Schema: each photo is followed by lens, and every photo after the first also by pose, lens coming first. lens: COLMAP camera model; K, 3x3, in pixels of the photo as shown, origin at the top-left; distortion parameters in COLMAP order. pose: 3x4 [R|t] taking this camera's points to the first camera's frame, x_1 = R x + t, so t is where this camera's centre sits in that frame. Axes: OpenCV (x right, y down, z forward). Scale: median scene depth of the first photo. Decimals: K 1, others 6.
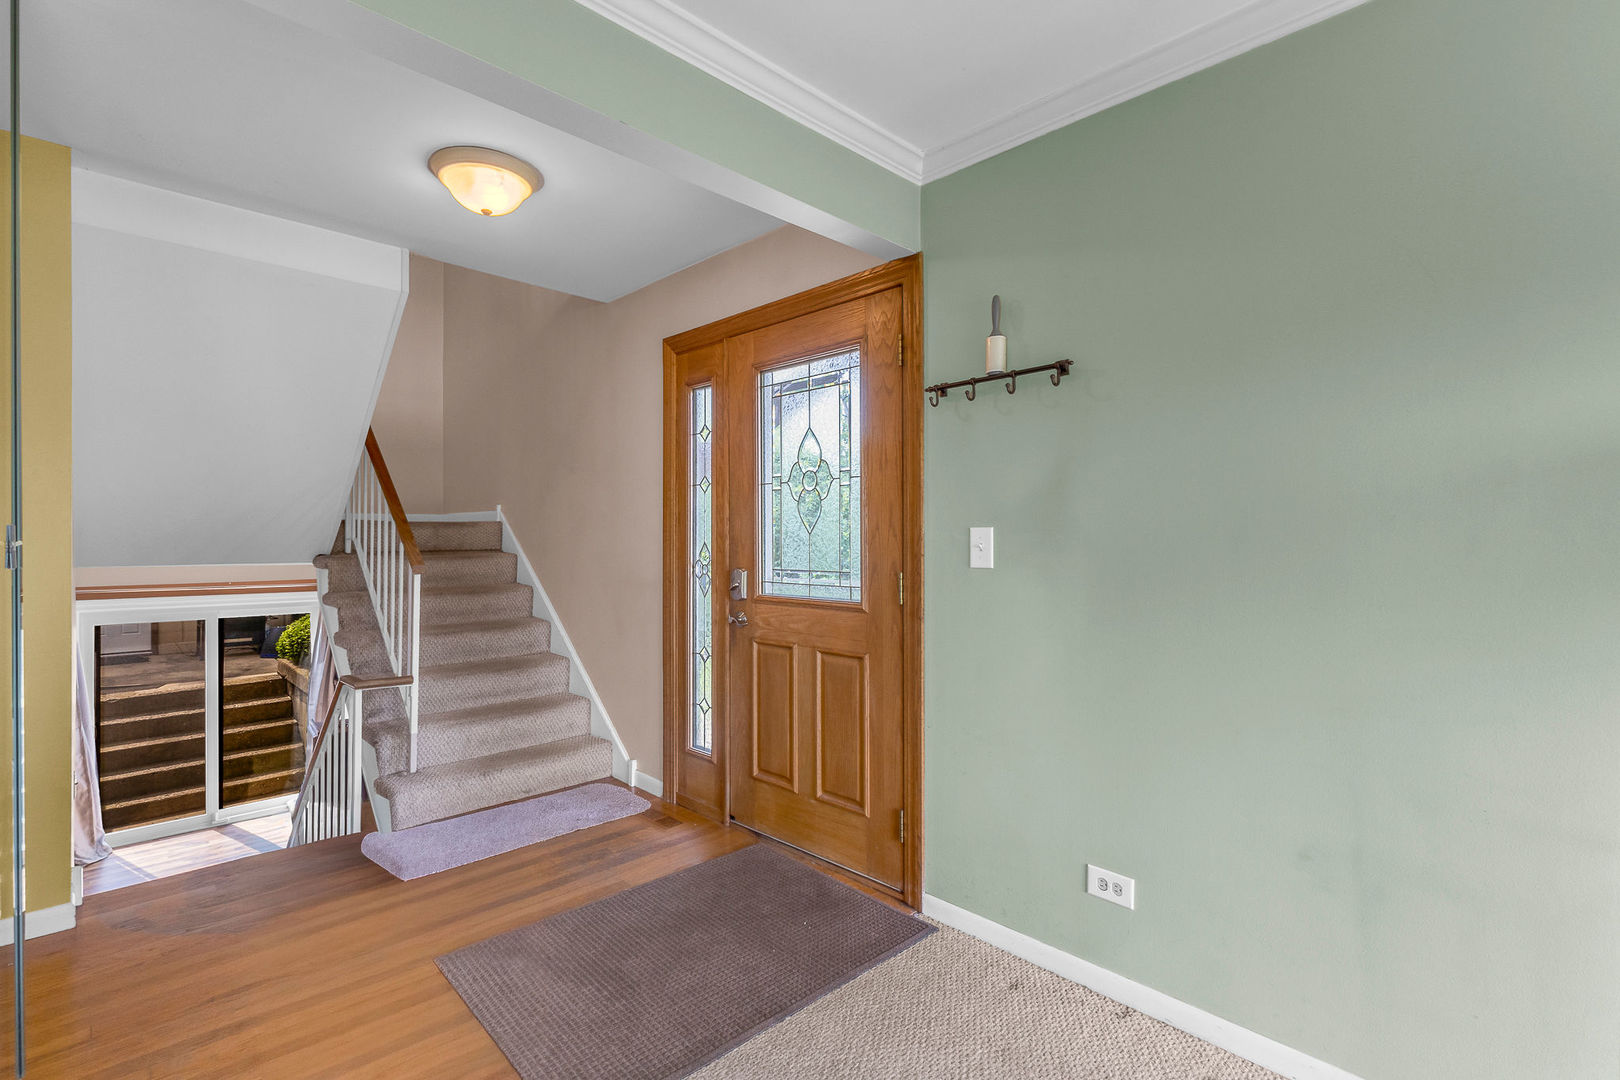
lens RADIAL K [[749.4, 0, 806.9], [0, 749.4, 543.9], [0, 0, 1]] dist [-0.001073, -0.000264]
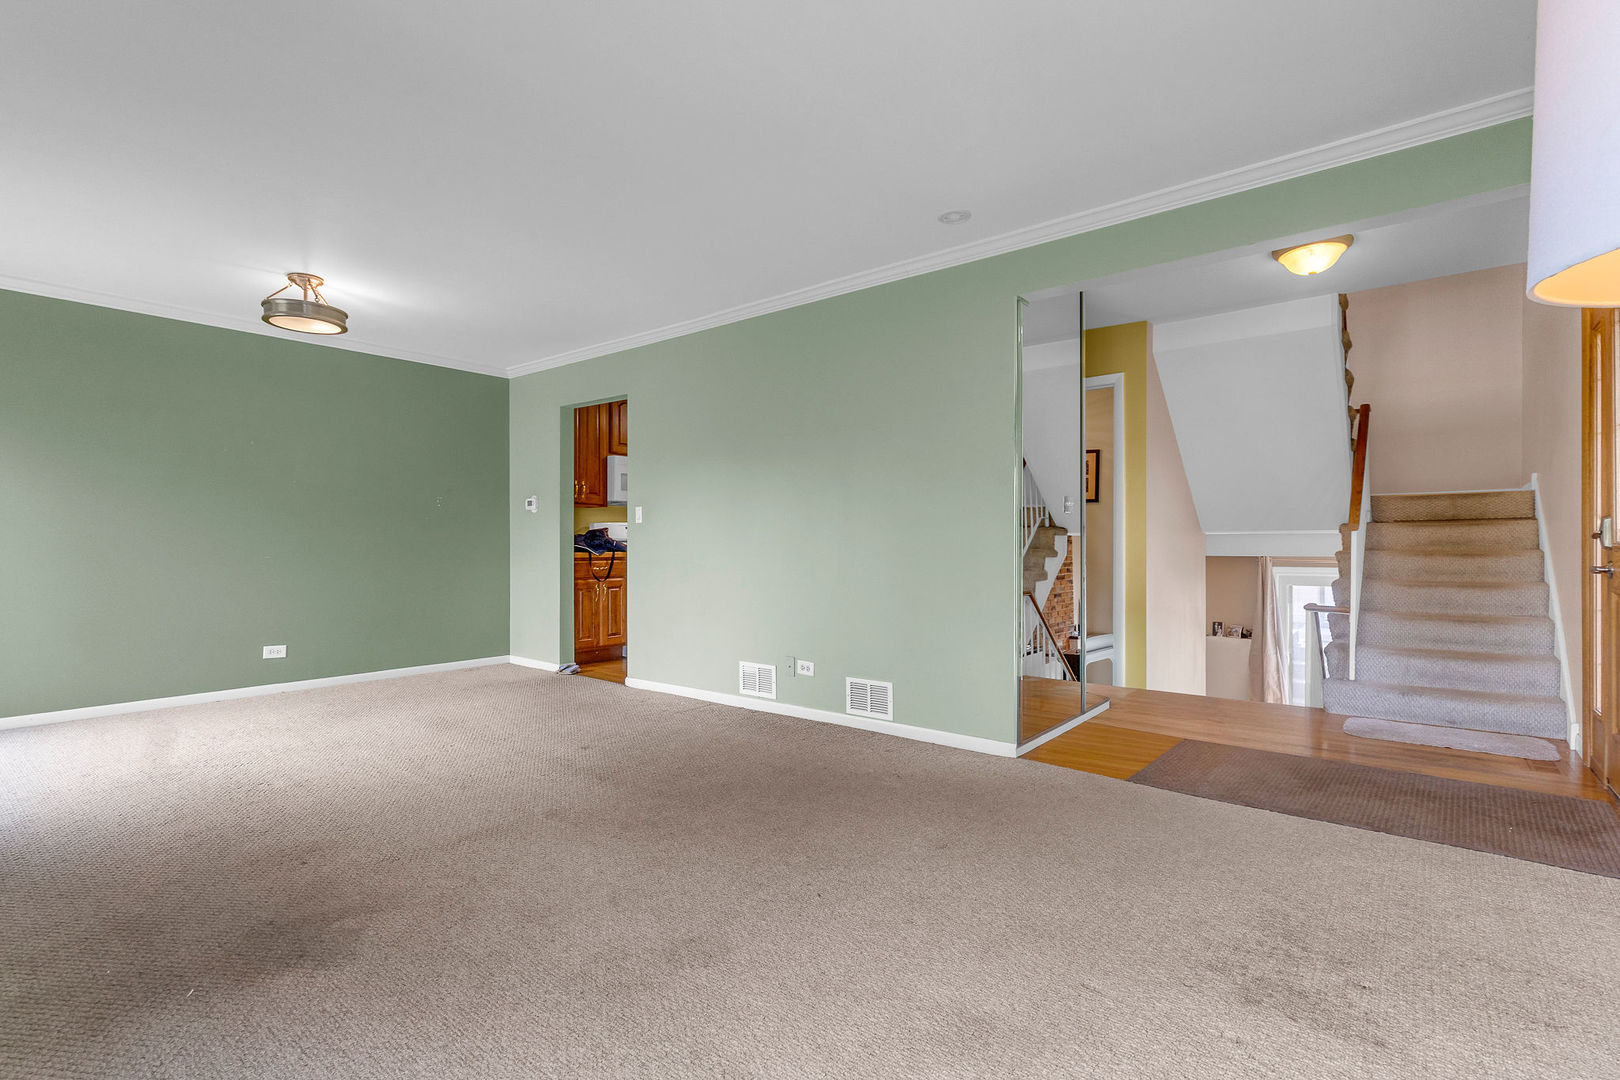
lens RADIAL K [[749.4, 0, 810.2], [0, 749.4, 544.6], [0, 0, 1]] dist [-0.001073, -0.000264]
pose [[0.101764, -0.001750, -0.994807, 0.597095], [-0.004259, 0.999989, -0.002195, 0.060723], [0.994799, 0.004460, 0.101756, -0.079632]]
